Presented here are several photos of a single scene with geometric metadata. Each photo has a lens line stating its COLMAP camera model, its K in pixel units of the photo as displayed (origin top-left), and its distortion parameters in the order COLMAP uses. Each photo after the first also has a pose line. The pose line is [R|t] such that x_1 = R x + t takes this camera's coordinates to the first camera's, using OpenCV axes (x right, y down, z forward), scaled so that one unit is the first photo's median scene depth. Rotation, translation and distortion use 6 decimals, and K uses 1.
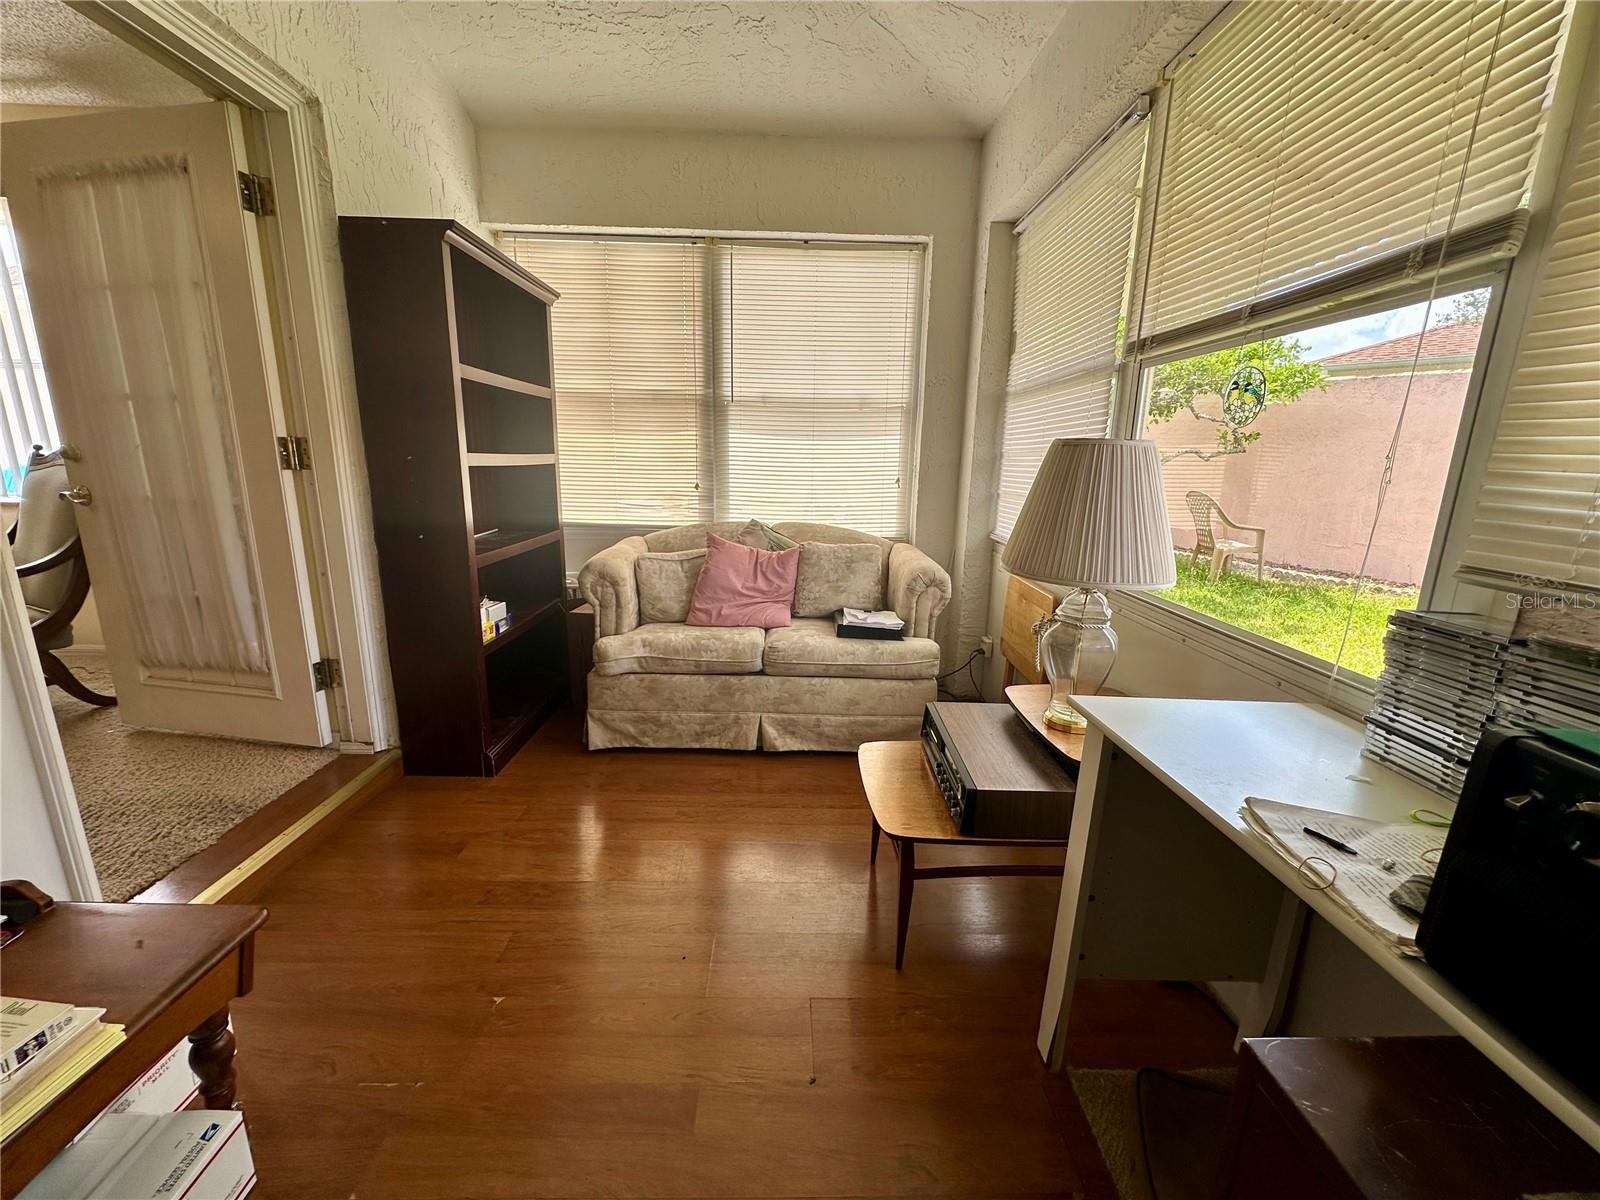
lens RADIAL K [[630.3, 0, 796.0], [0, 630.3, 598.4], [0, 0, 1]] dist [-0.006789, -0.000778]
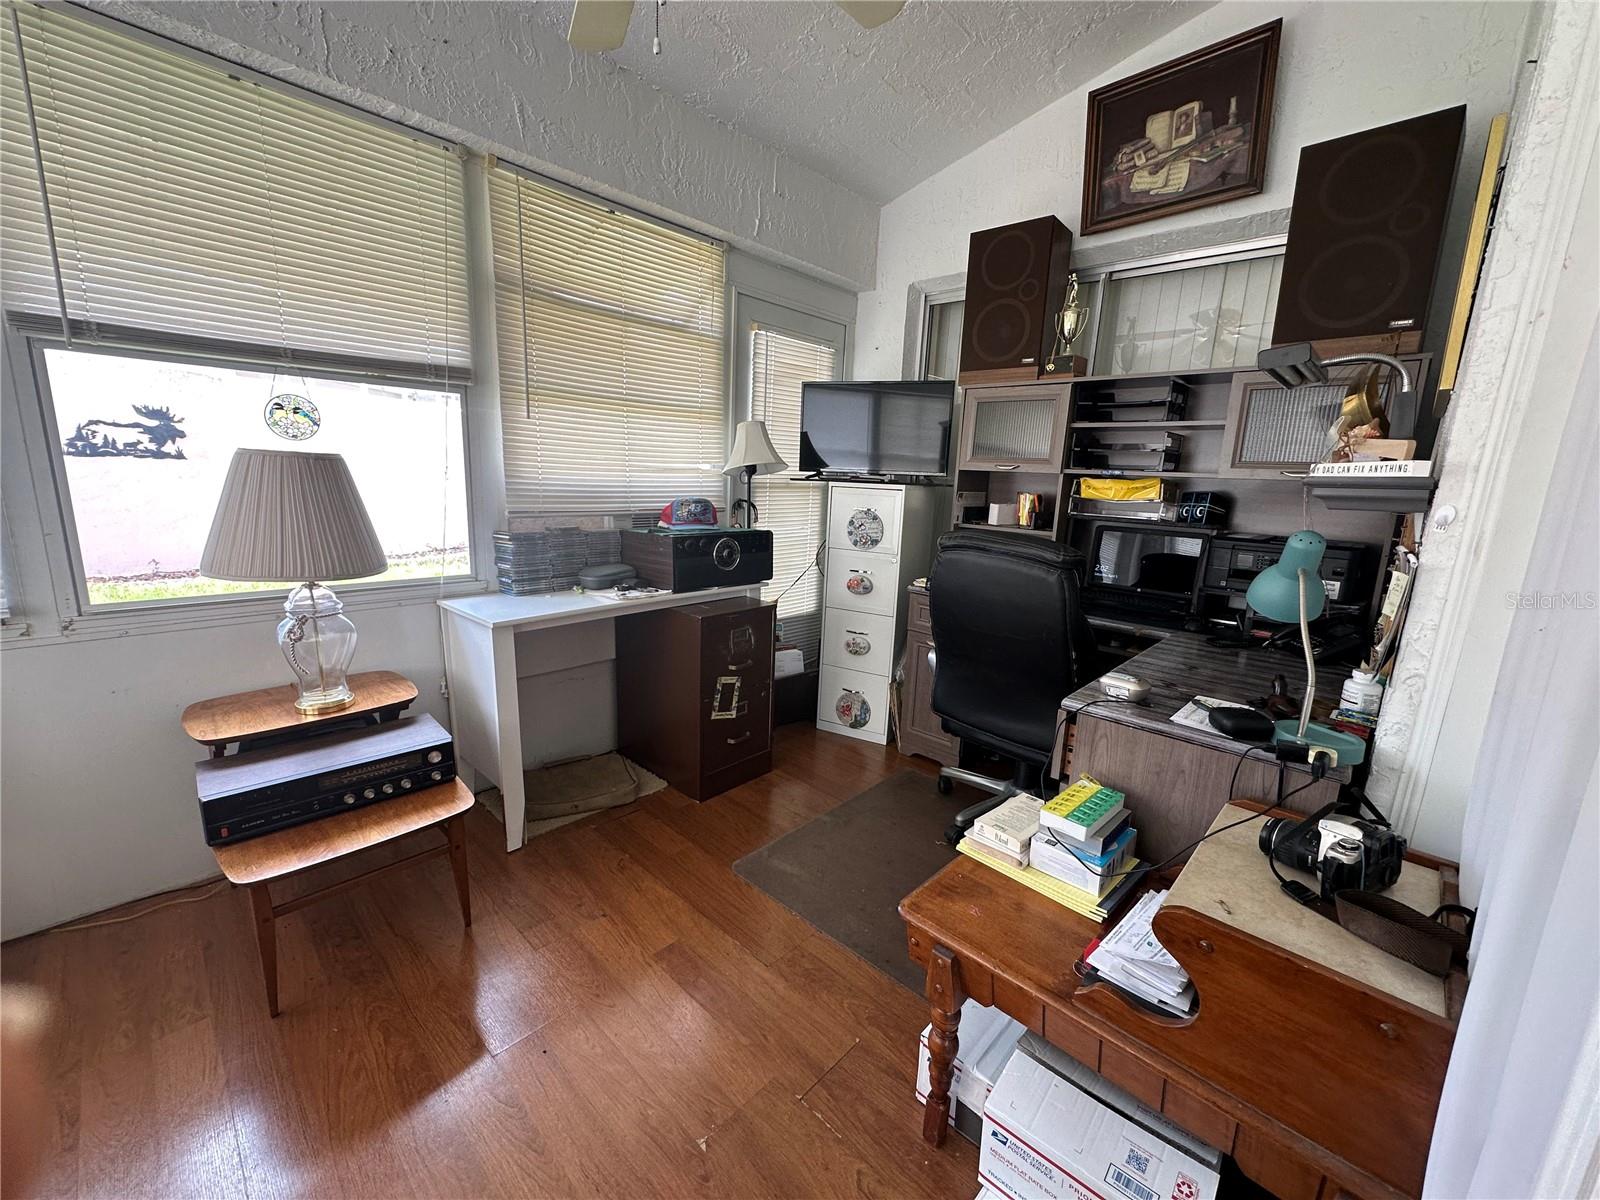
lens RADIAL K [[630.3, 0, 799.6], [0, 630.3, 601.2], [0, 0, 1]] dist [-0.006789, -0.000778]
pose [[-0.715891, -0.175208, 0.675872, -1.004080], [0.108964, 0.928107, 0.356011, -0.323076], [-0.689657, 0.328511, -0.645332, 1.269286]]
